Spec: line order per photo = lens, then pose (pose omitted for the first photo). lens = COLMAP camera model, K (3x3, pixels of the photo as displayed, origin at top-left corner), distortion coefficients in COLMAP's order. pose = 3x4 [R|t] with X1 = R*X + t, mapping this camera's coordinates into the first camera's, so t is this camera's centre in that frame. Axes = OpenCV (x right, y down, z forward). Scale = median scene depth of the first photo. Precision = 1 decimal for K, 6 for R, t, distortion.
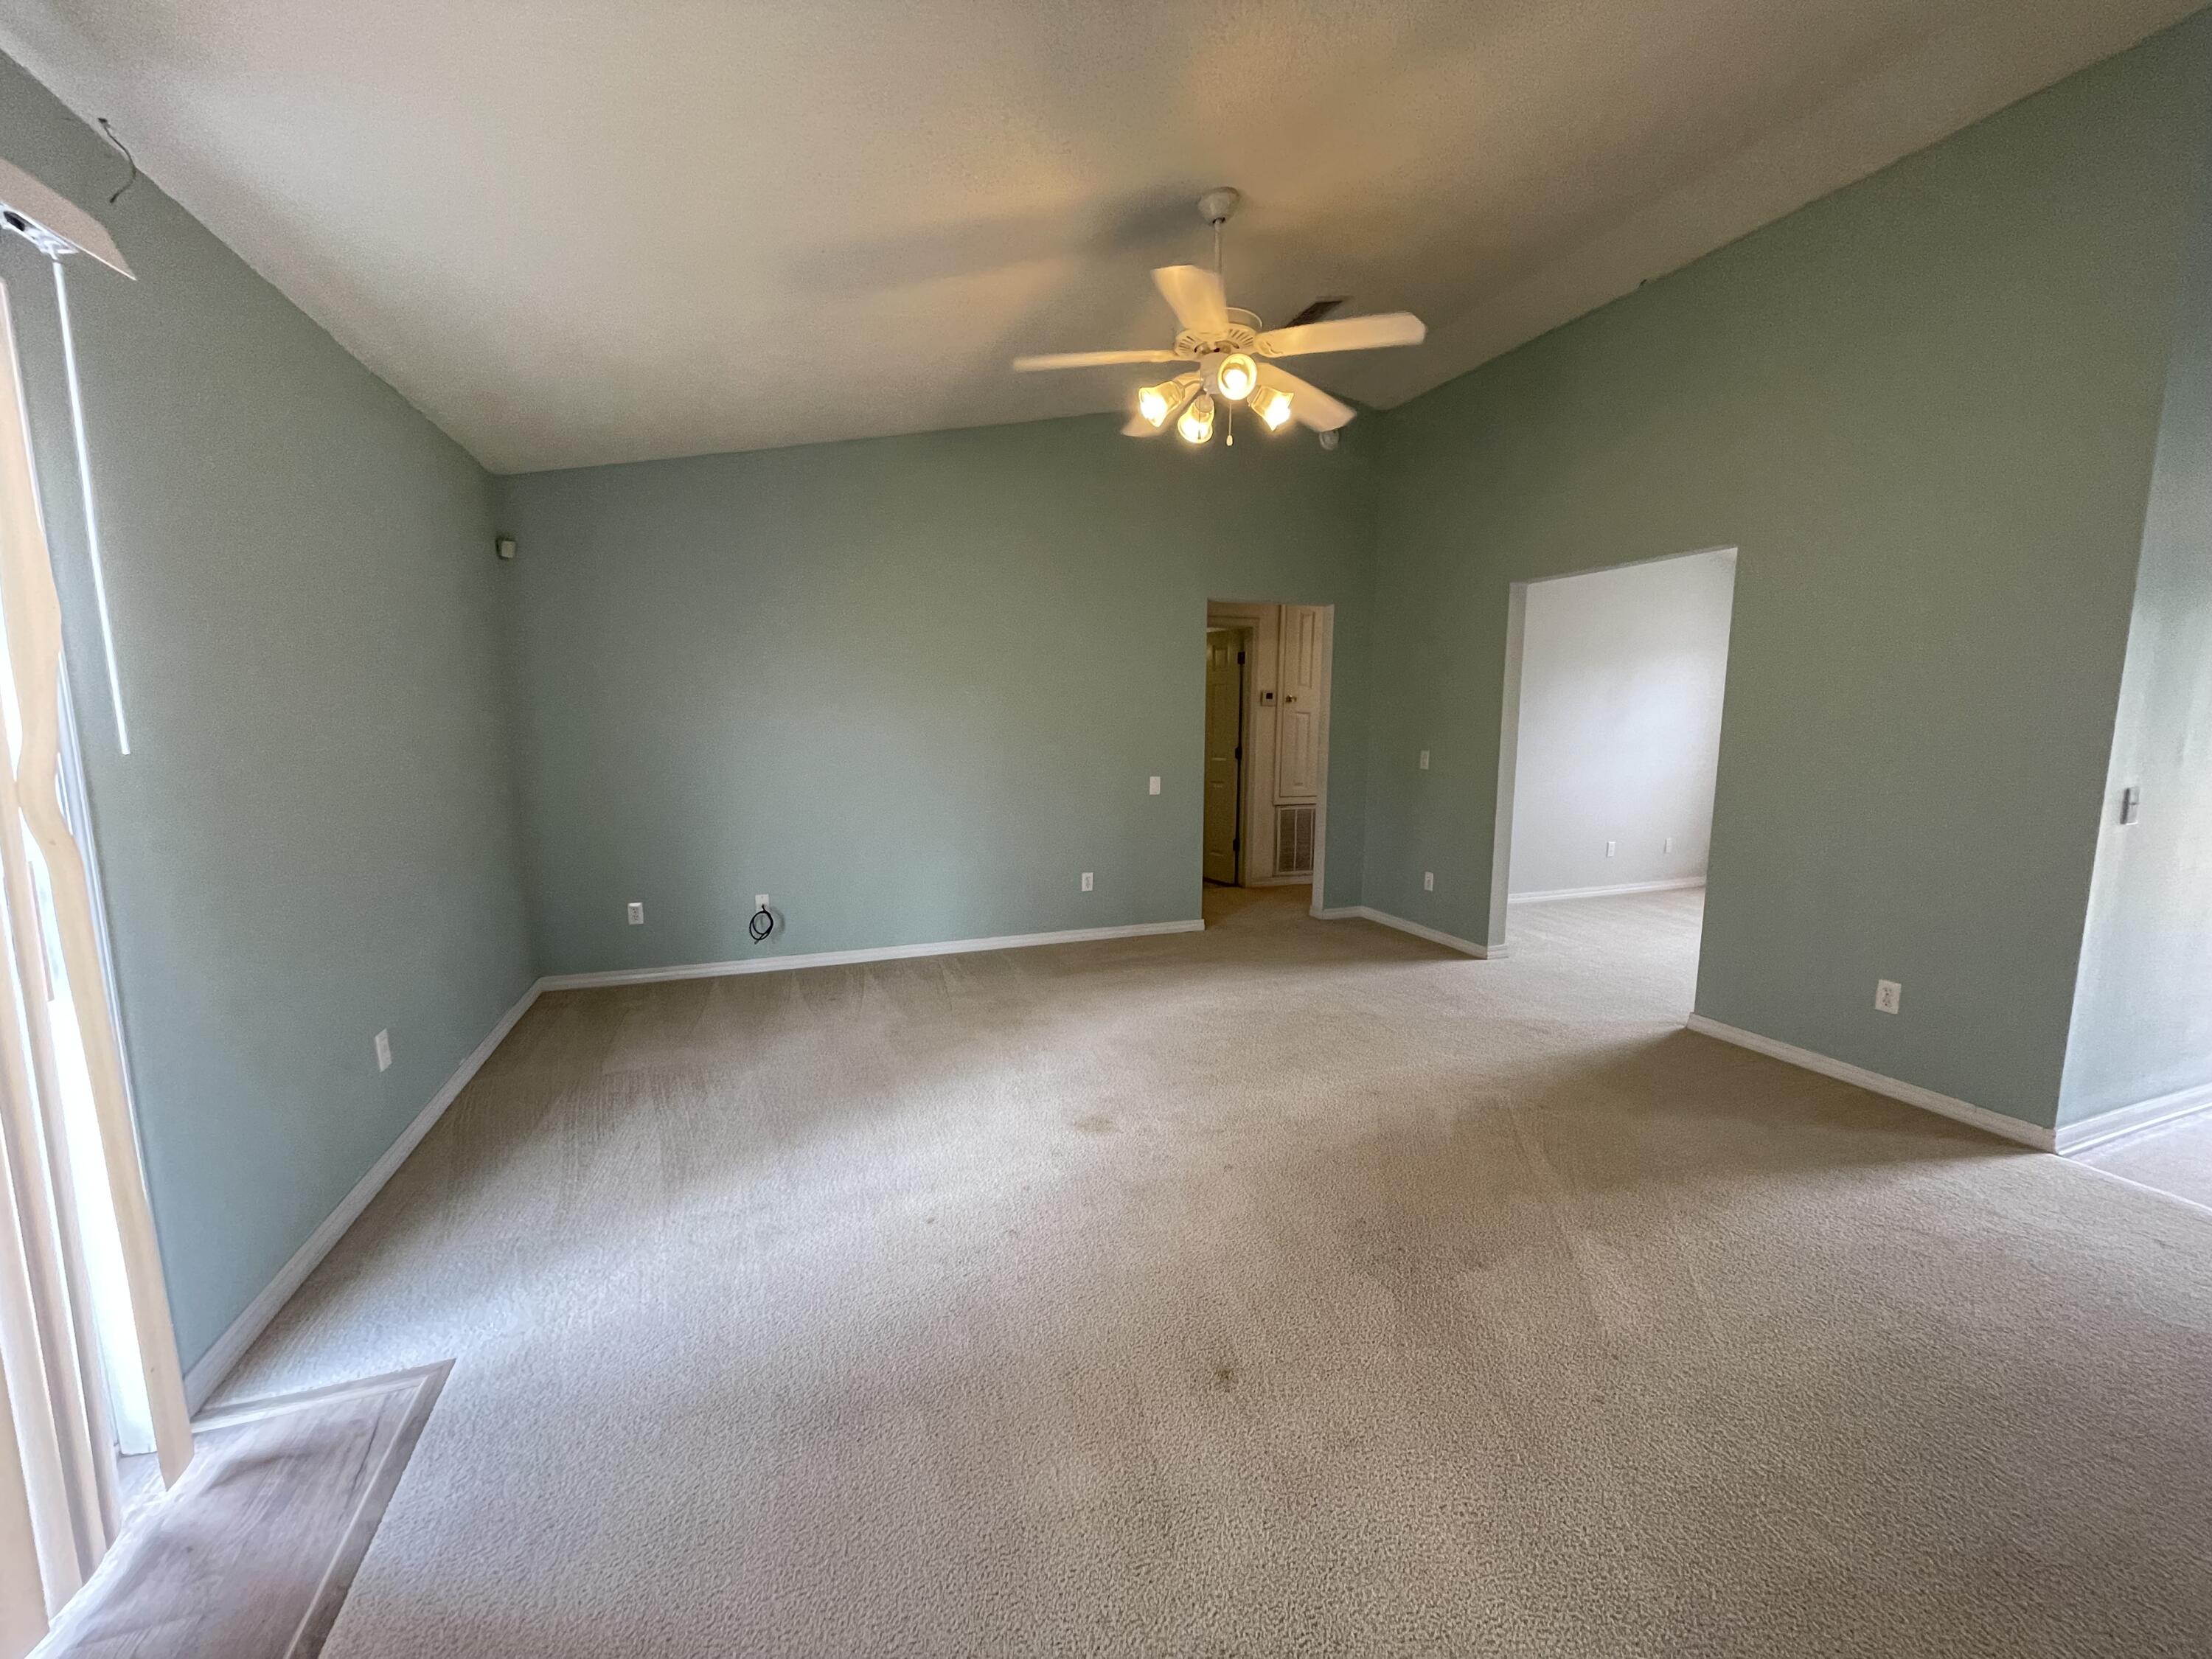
lens RADIAL K [[887.7, 0, 1106.6], [0, 887.7, 823.5], [0, 0, 1]] dist [0.002997, -0.001355]
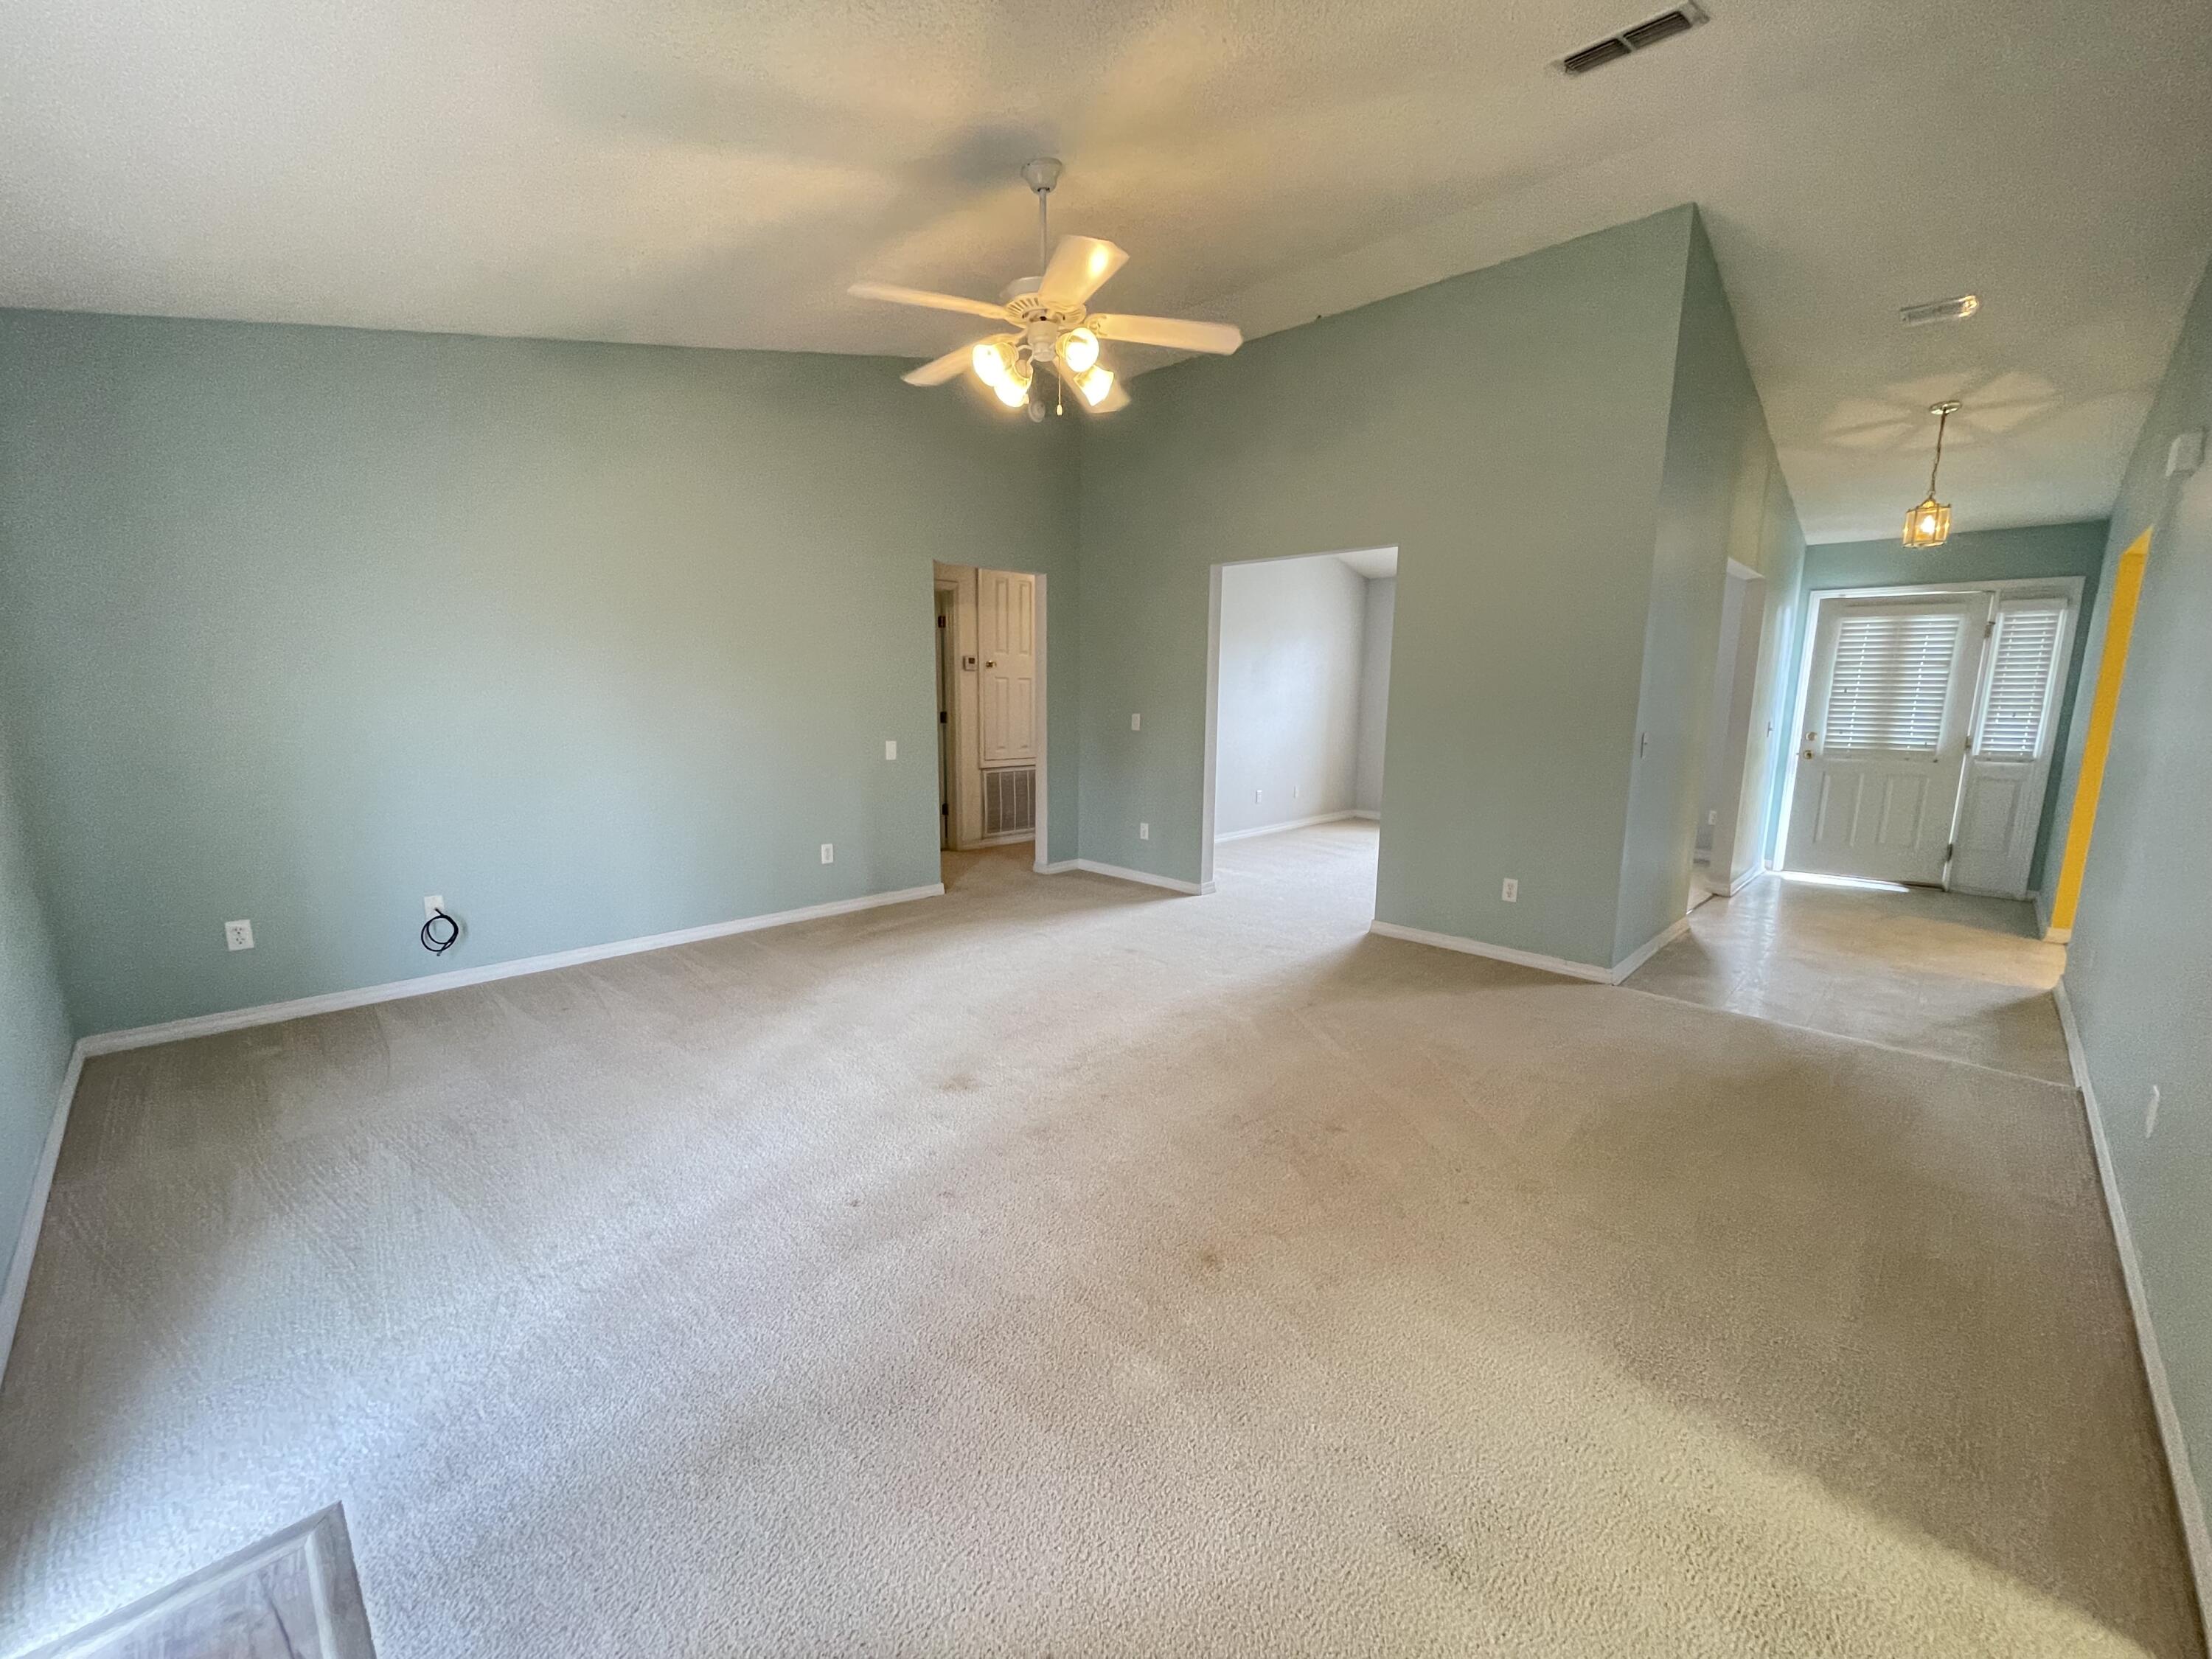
lens RADIAL K [[887.7, 0, 1109.3], [0, 887.7, 824.2], [0, 0, 1]] dist [0.002997, -0.001355]
pose [[0.907500, -0.057166, 0.416144, -0.146796], [0.041417, 0.998046, 0.046782, 0.002773], [-0.418005, -0.025220, 0.908094, 0.012608]]
